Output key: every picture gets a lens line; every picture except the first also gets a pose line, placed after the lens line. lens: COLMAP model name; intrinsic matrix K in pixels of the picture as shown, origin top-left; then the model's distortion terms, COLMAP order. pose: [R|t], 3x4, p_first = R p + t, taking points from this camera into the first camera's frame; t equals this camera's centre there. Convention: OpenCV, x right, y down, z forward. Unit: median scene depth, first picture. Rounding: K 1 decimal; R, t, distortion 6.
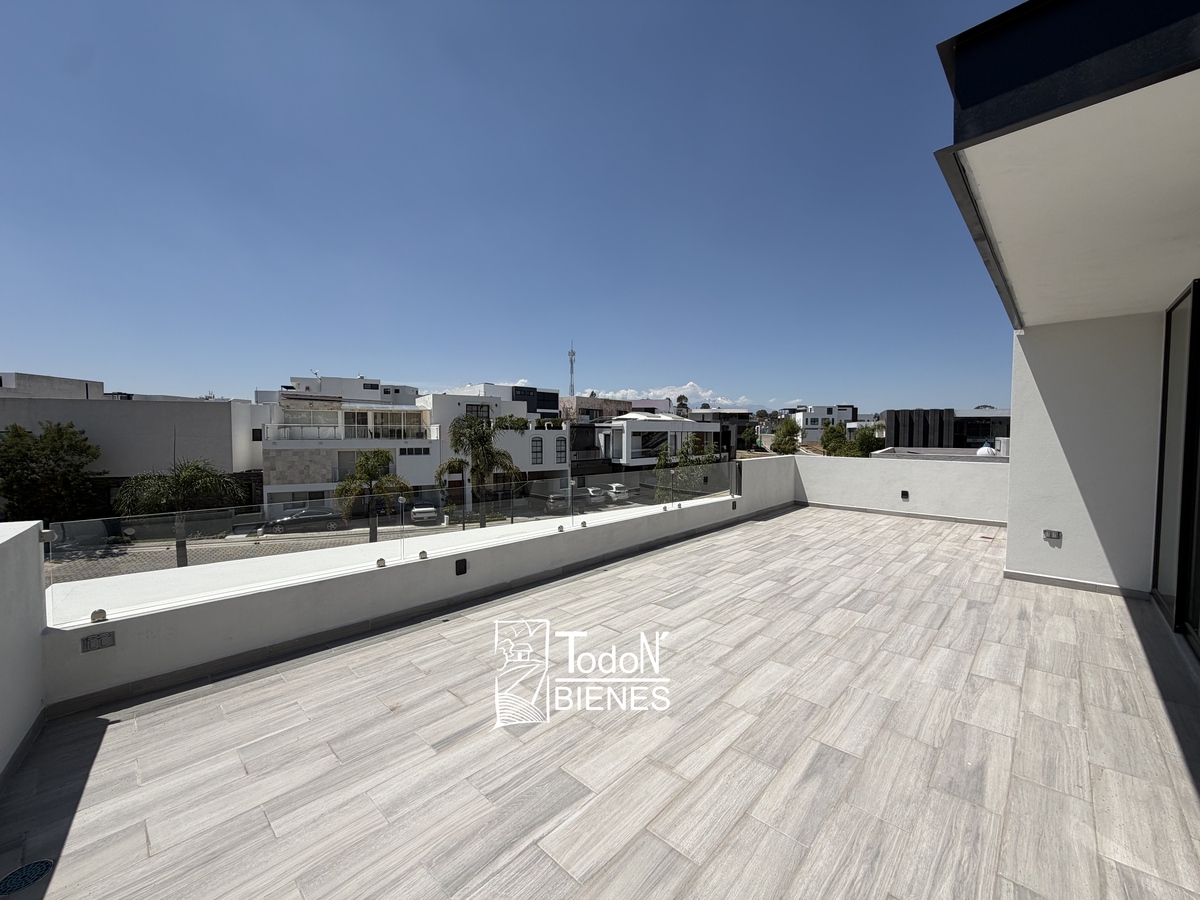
lens RADIAL K [[477.5, 0, 600.2], [0, 477.5, 455.7], [0, 0, 1]] dist [0.000083, -0.000293]
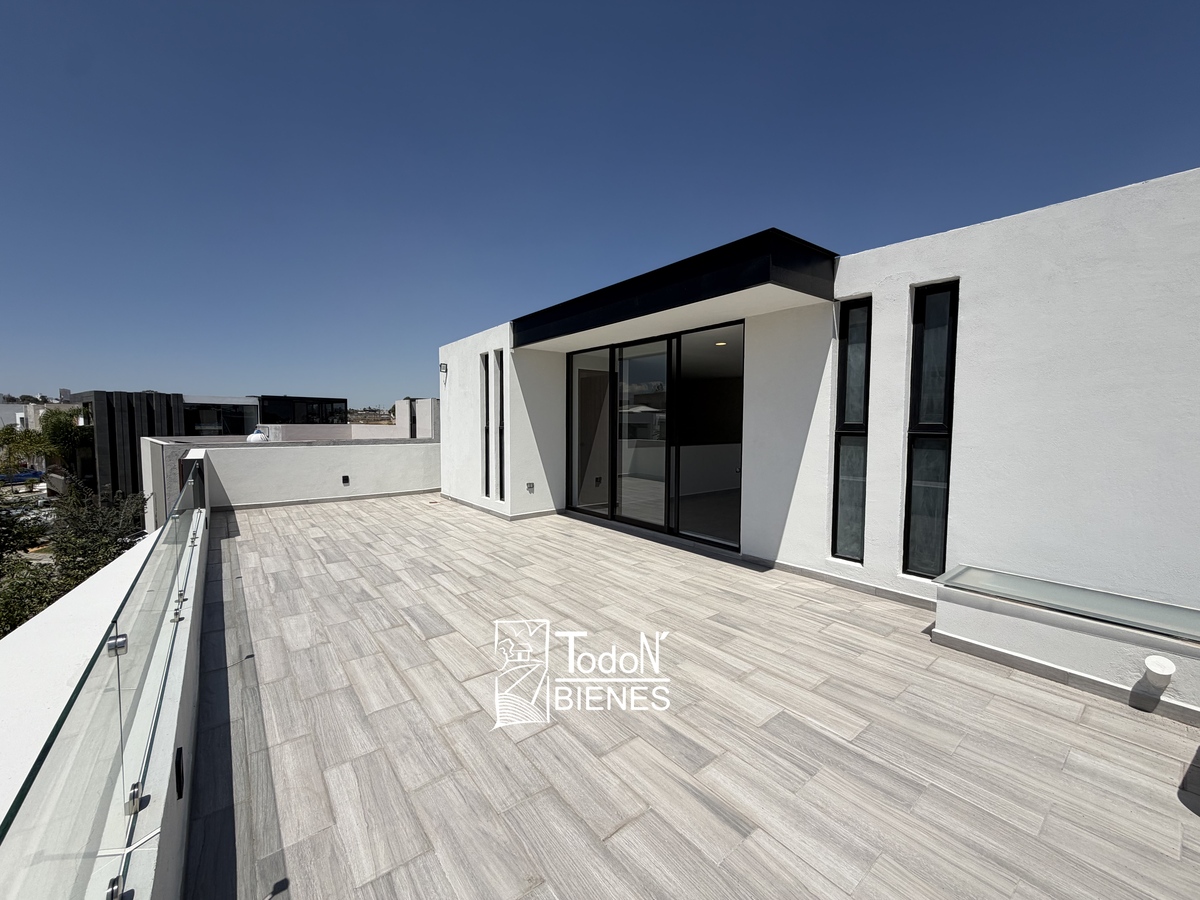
lens RADIAL K [[477.5, 0, 603.2], [0, 477.5, 444.3], [0, 0, 1]] dist [0.000083, -0.000293]
pose [[0.138237, -0.048599, 0.989206, -0.627010], [0.045979, 0.998033, 0.042607, -0.026176], [-0.989331, 0.039593, 0.140200, 0.626958]]
